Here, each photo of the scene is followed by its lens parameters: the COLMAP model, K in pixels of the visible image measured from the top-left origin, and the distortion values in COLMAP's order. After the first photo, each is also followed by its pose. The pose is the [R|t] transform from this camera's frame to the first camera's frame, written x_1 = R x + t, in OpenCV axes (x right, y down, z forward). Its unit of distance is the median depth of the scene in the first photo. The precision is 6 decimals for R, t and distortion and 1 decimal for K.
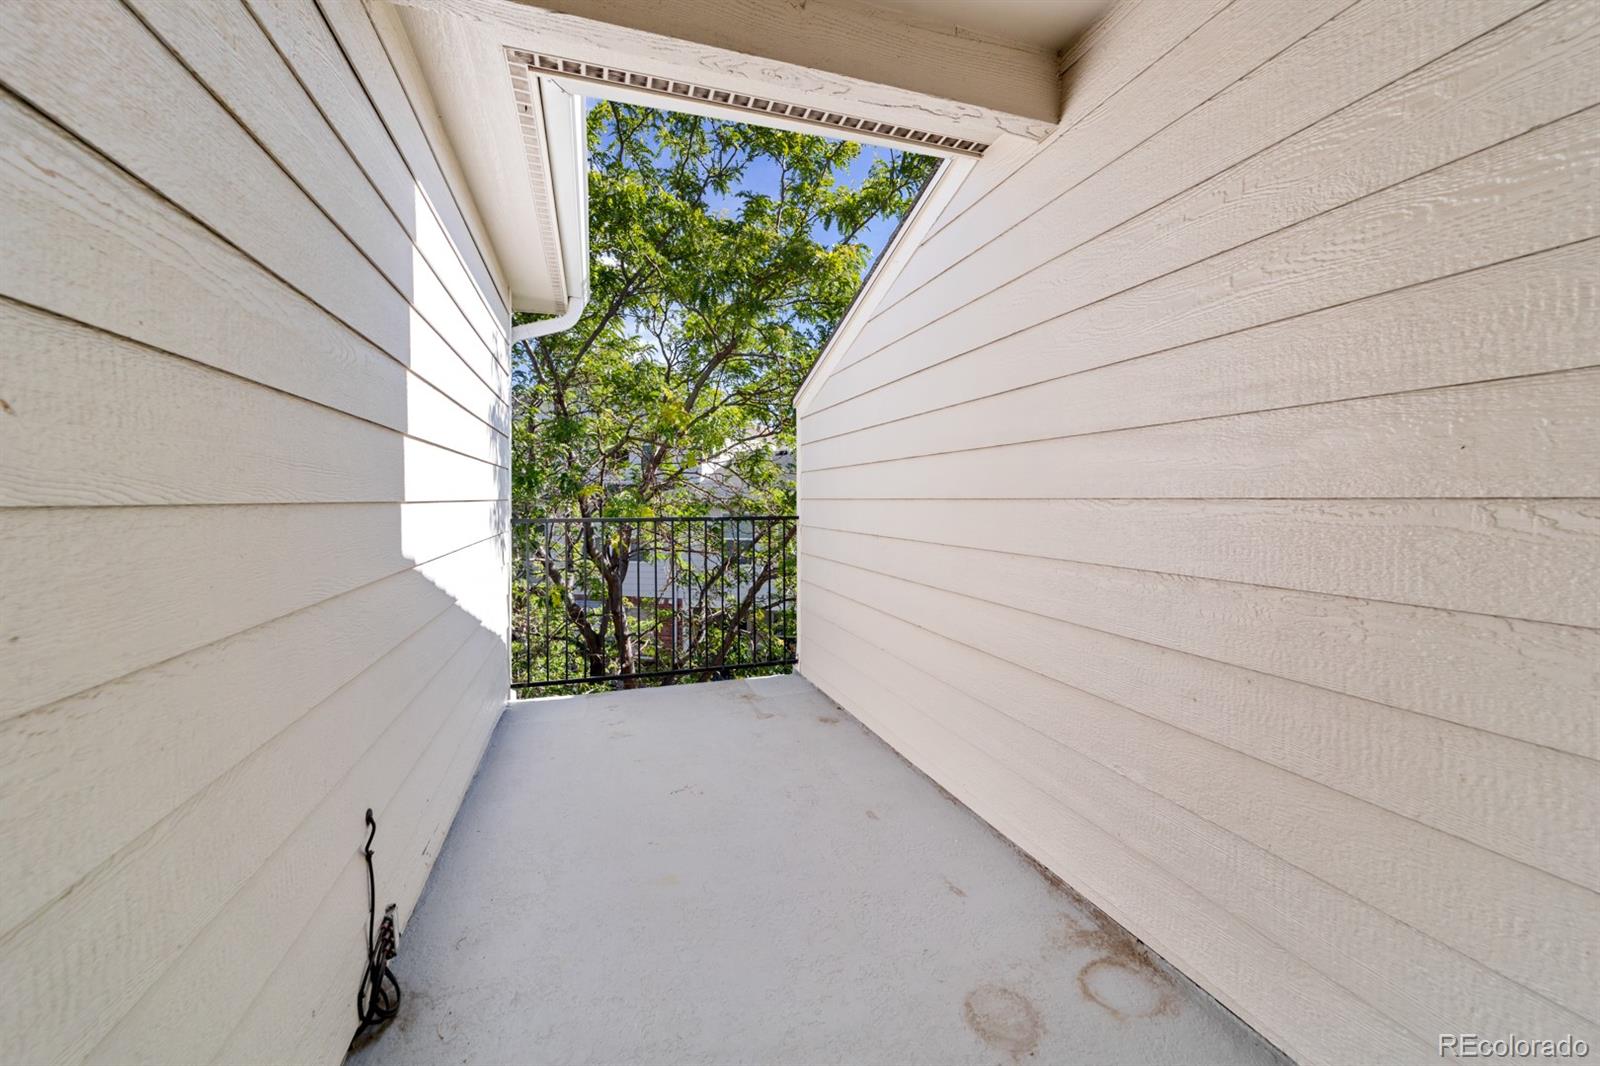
lens RADIAL K [[610.0, 0, 800.8], [0, 610.0, 520.1], [0, 0, 1]] dist [-0.010602, -0.000004]
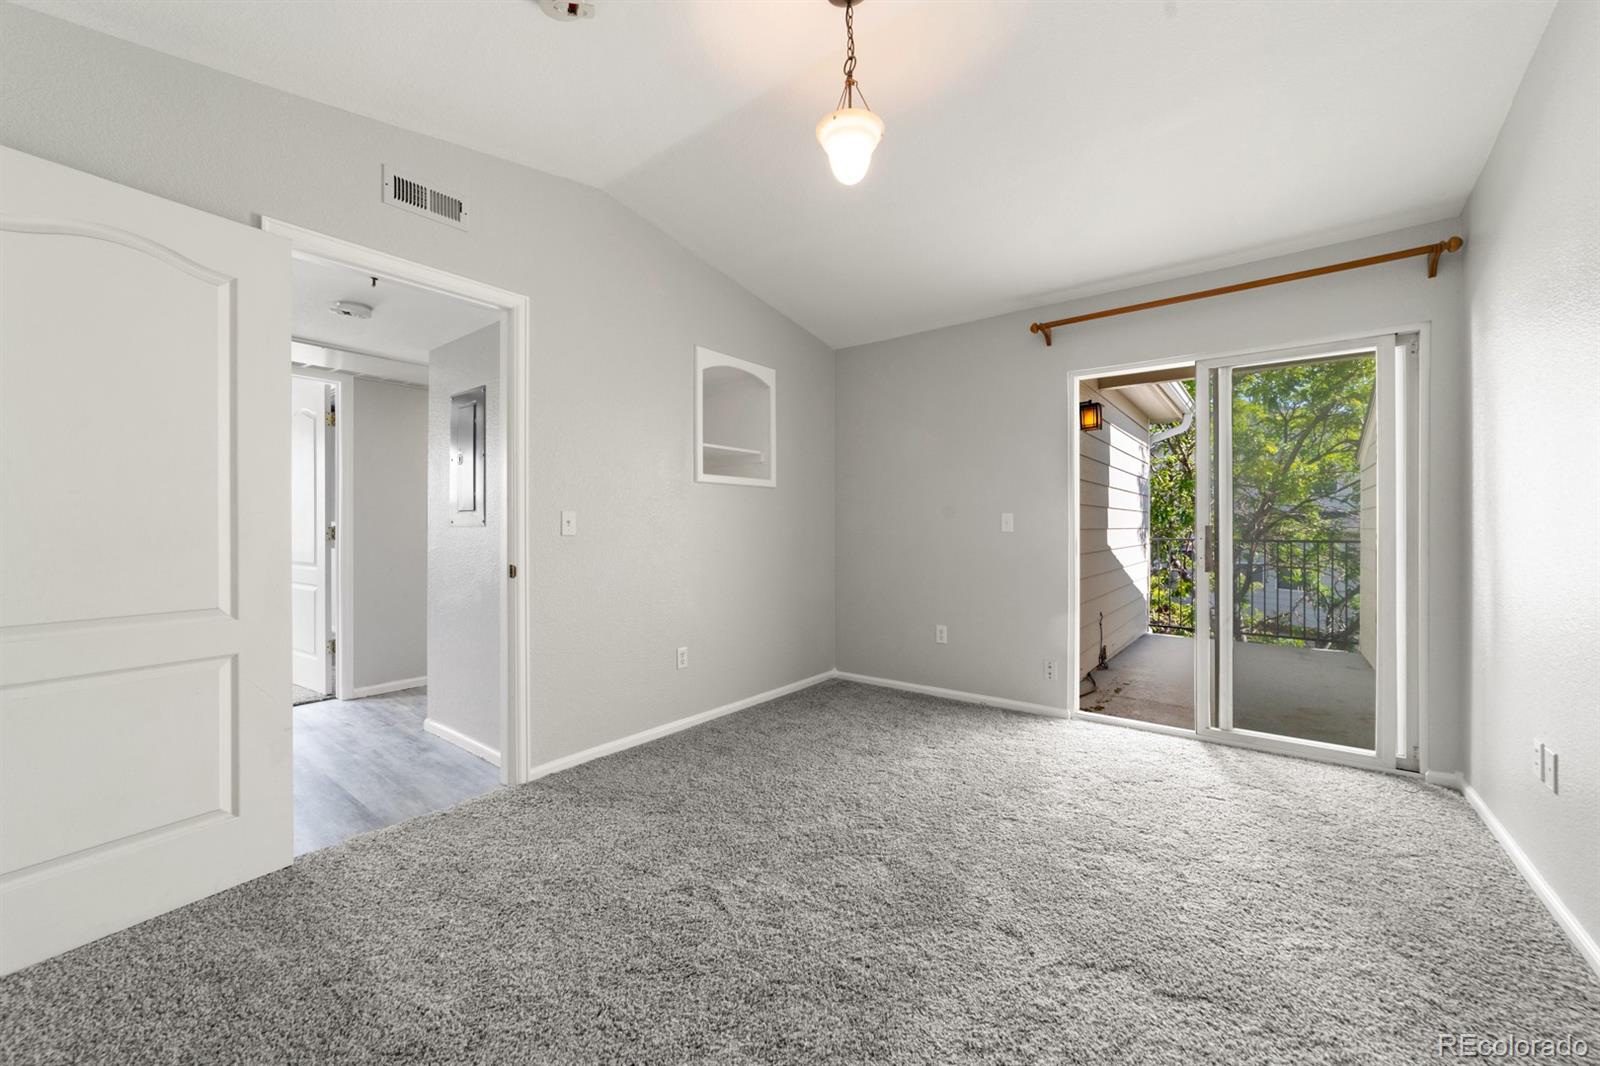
lens RADIAL K [[610.0, 0, 802.2], [0, 610.0, 527.0], [0, 0, 1]] dist [-0.010602, -0.000004]
pose [[0.547793, -0.003410, -0.836607, 0.513086], [-0.025958, 0.999441, -0.021070, 0.032496], [0.836211, 0.033259, 0.547398, -0.941277]]
